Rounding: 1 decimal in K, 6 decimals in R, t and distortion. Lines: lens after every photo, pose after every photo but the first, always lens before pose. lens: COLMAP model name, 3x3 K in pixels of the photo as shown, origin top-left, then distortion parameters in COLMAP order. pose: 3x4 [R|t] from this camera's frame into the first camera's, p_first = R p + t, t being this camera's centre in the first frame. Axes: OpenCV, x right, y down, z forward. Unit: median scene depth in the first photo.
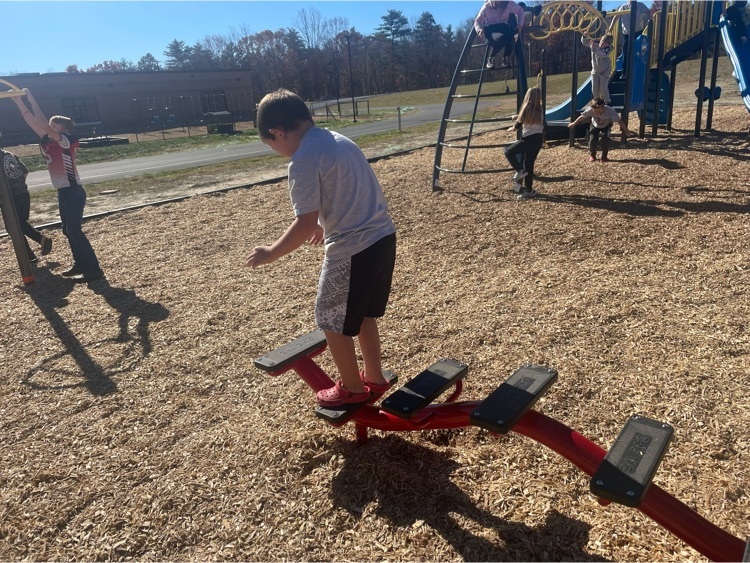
lens RADIAL K [[591.9, 0, 375.0], [0, 591.9, 281.5], [0, 0, 1]] dist [0.081740, -0.134326]
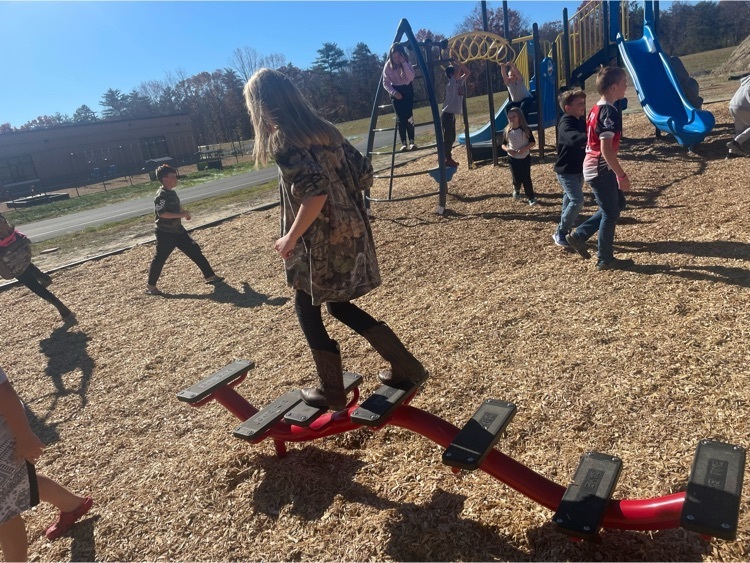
lens RADIAL K [[591.9, 0, 375.0], [0, 591.9, 281.5], [0, 0, 1]] dist [0.081740, -0.134326]
pose [[0.992241, -0.102729, 0.070027, 0.089806], [0.105912, 0.993430, -0.043362, 0.008691], [-0.065113, 0.050443, 0.996602, -0.126246]]
